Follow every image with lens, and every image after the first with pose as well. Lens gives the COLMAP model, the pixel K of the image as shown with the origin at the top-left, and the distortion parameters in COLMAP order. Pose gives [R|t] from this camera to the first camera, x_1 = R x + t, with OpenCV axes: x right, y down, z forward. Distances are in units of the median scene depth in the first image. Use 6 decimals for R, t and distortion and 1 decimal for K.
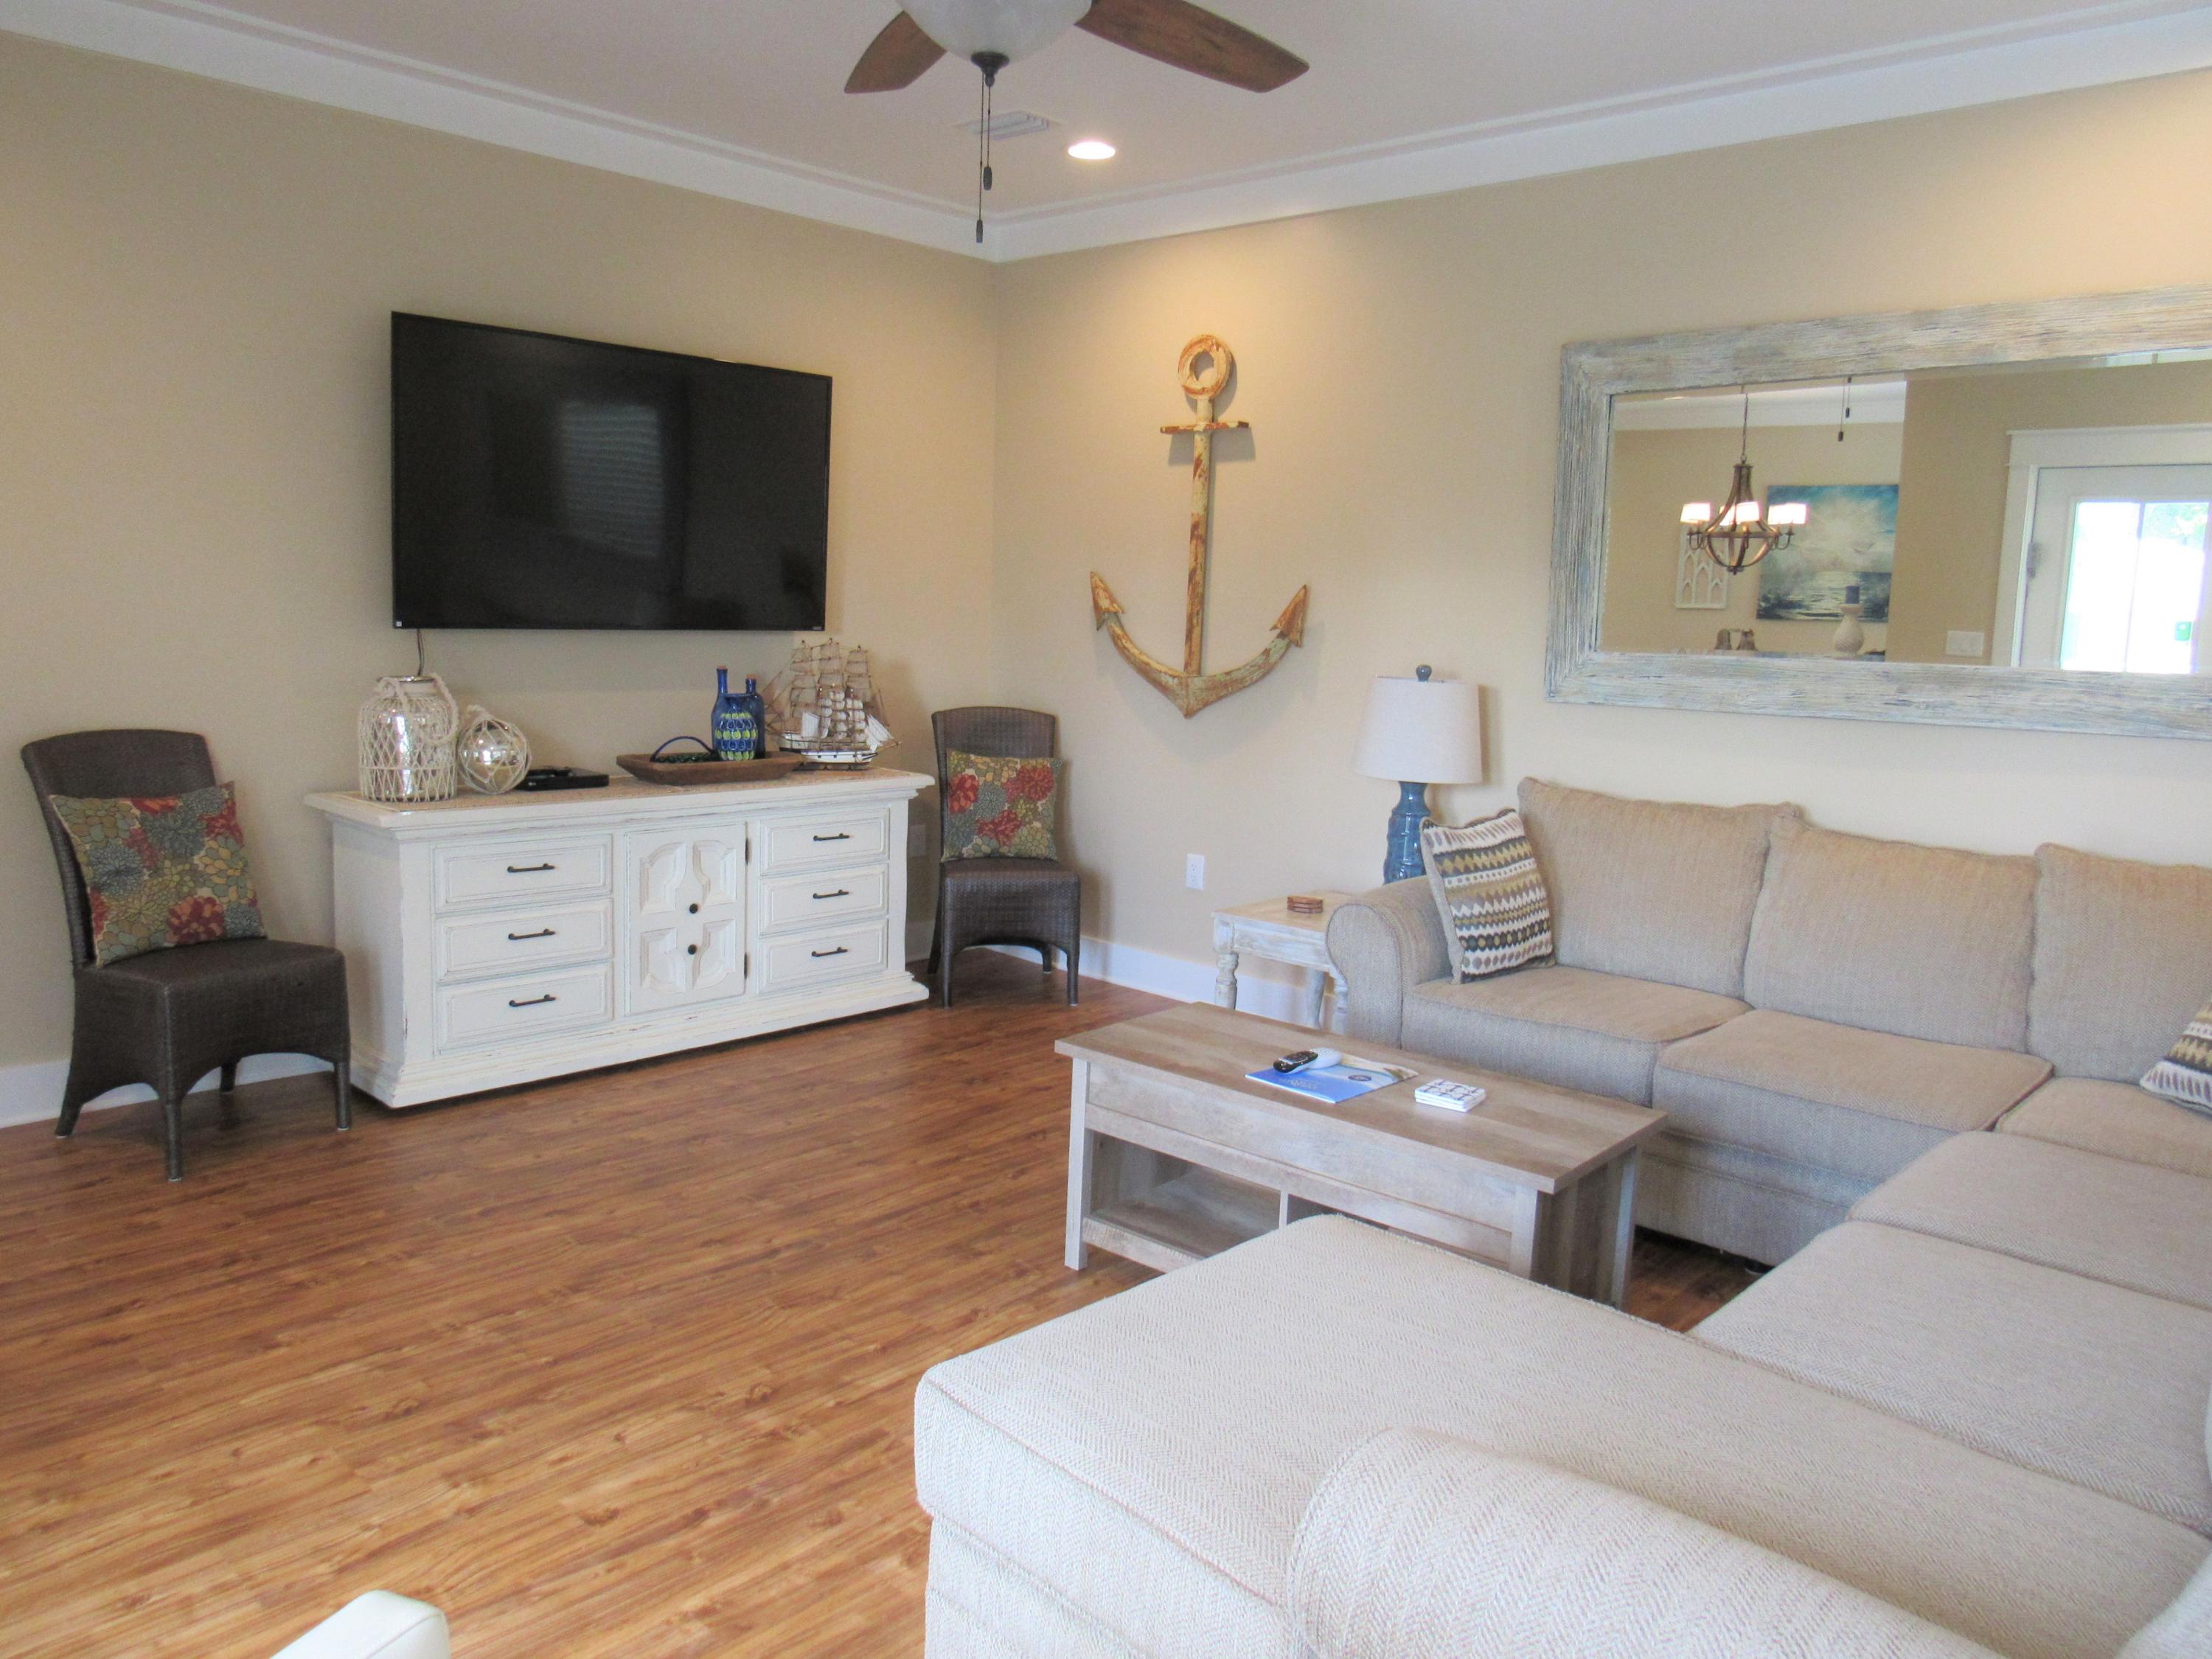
lens RADIAL K [[1615.8, 0, 1104.2], [0, 1615.8, 828.3], [0, 0, 1]] dist [-0.023664, 0.011518]
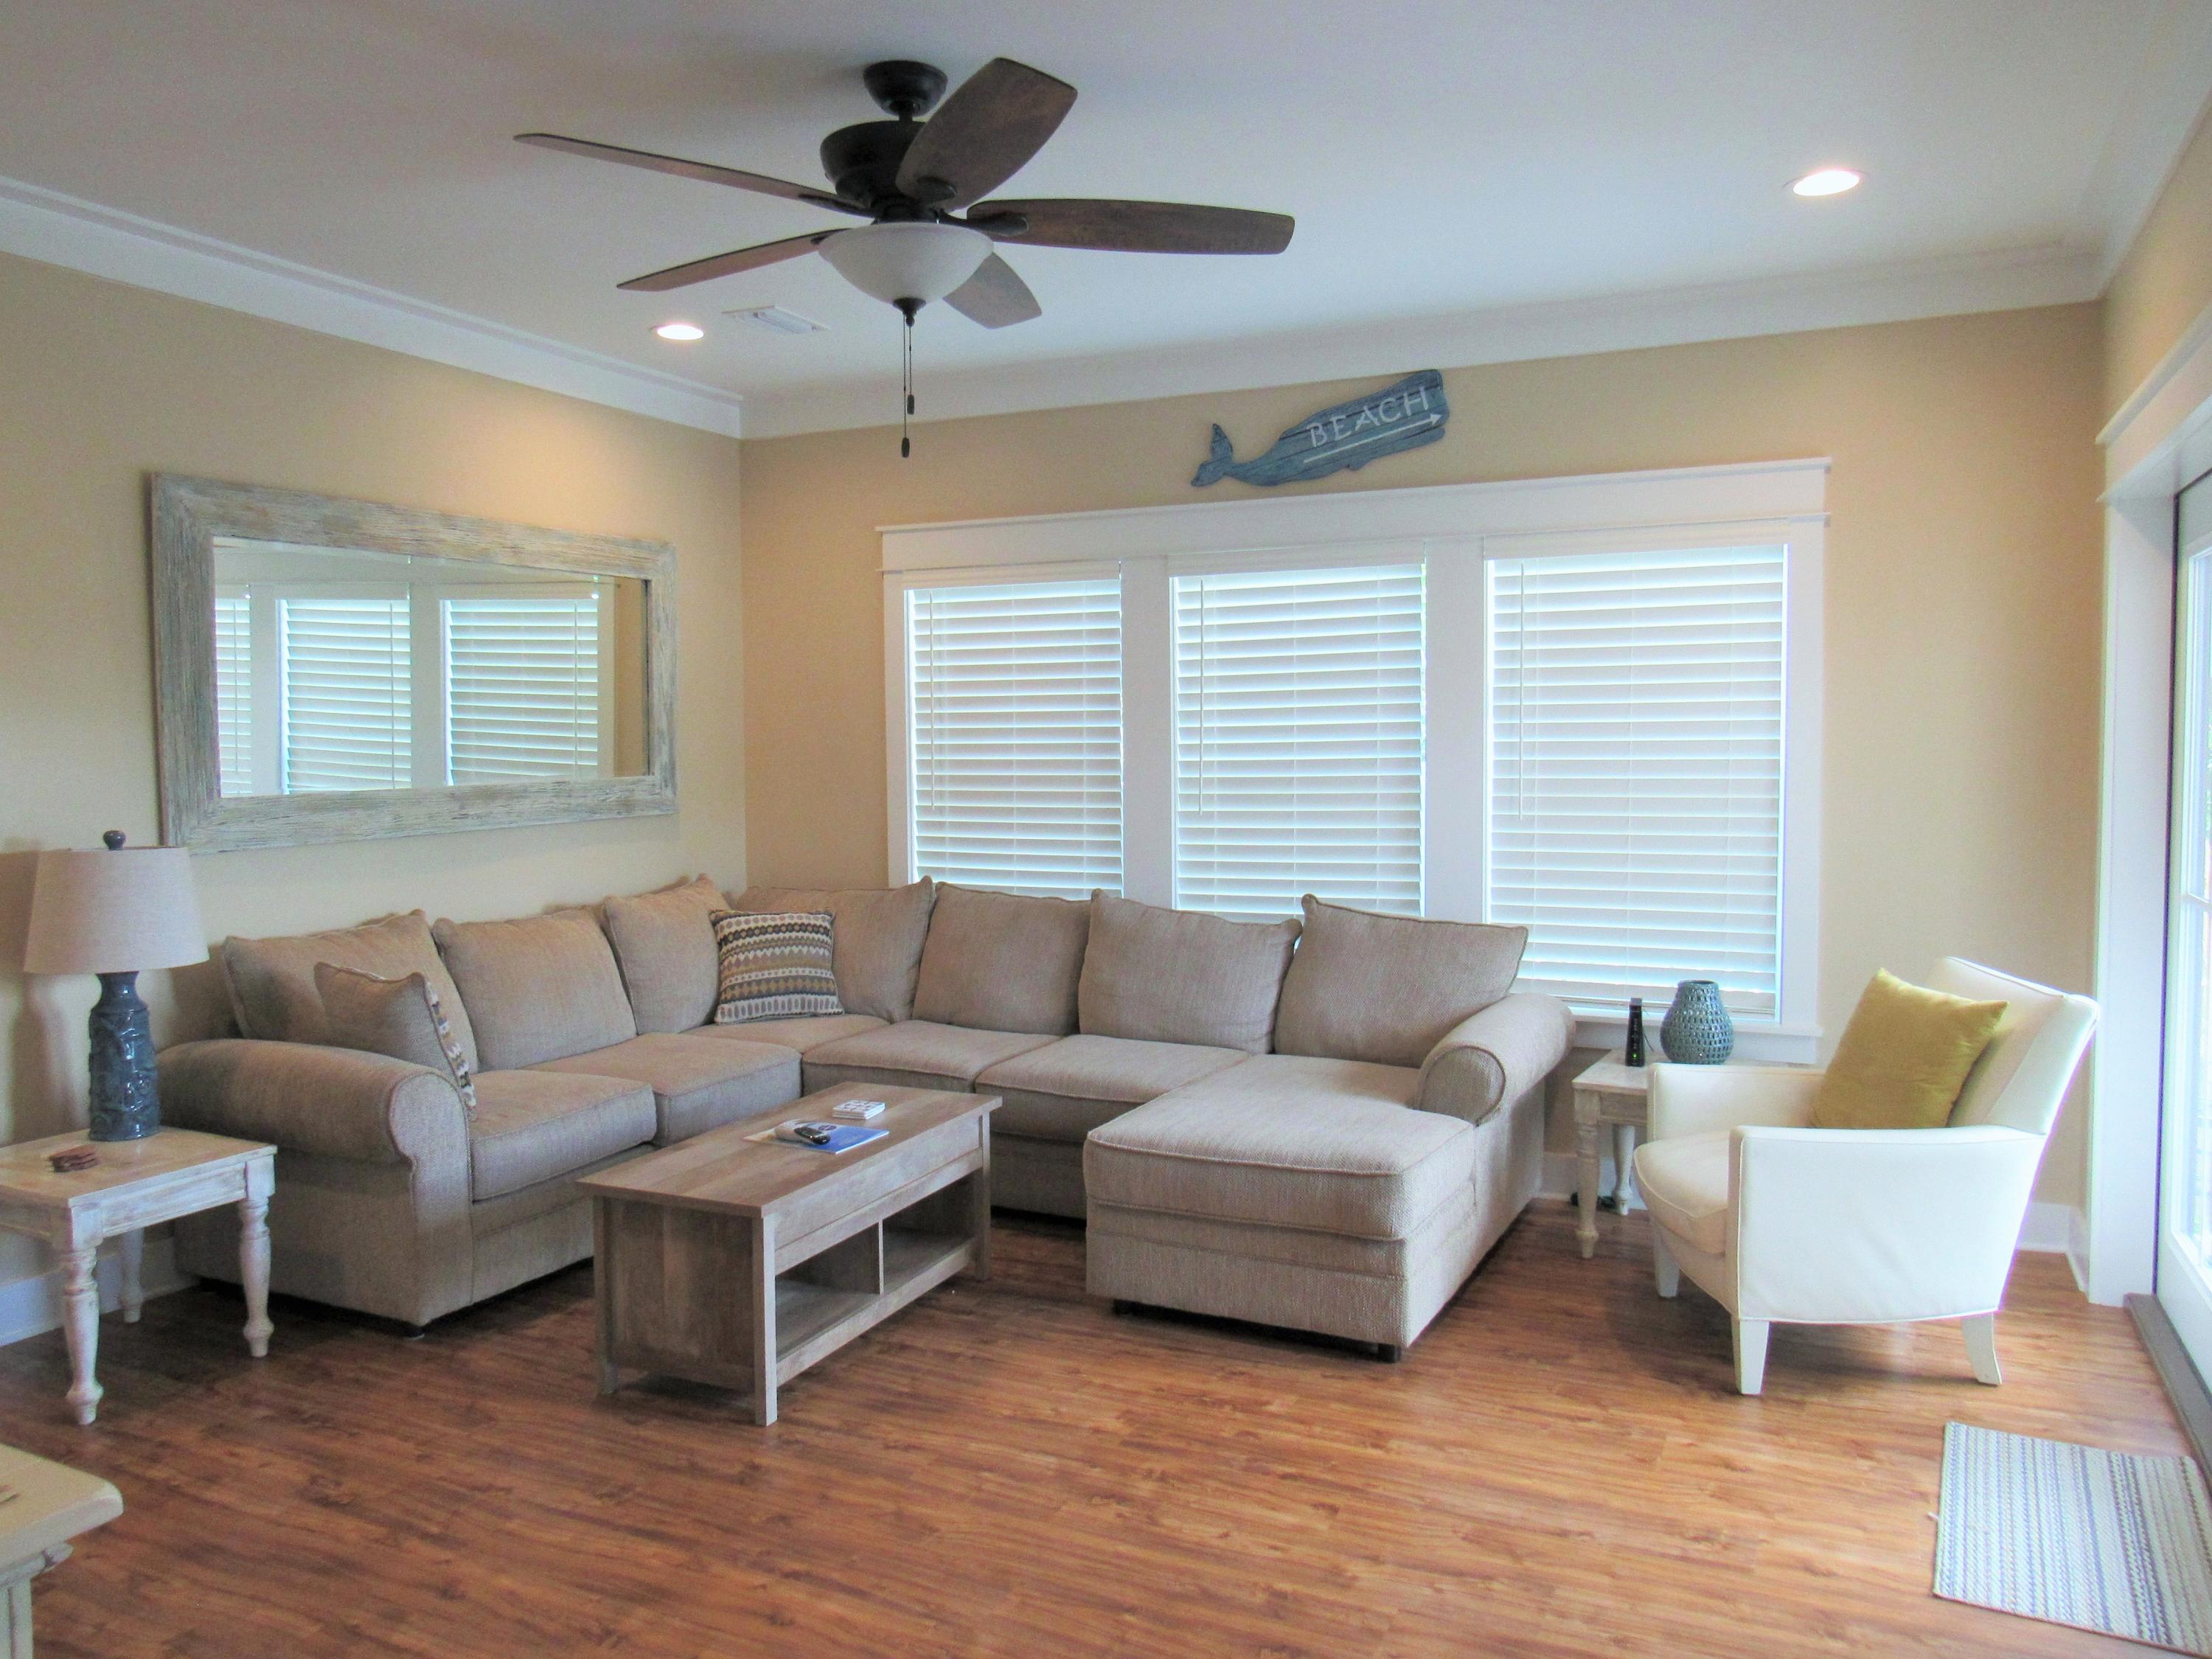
lens RADIAL K [[1615.8, 0, 1091.8], [0, 1615.8, 822.3], [0, 0, 1]] dist [-0.023664, 0.011518]
pose [[-0.308315, -0.085187, 0.947463, -1.092093], [0.123174, 0.984023, 0.128557, -0.221401], [-0.943276, 0.156339, -0.292896, 1.133851]]
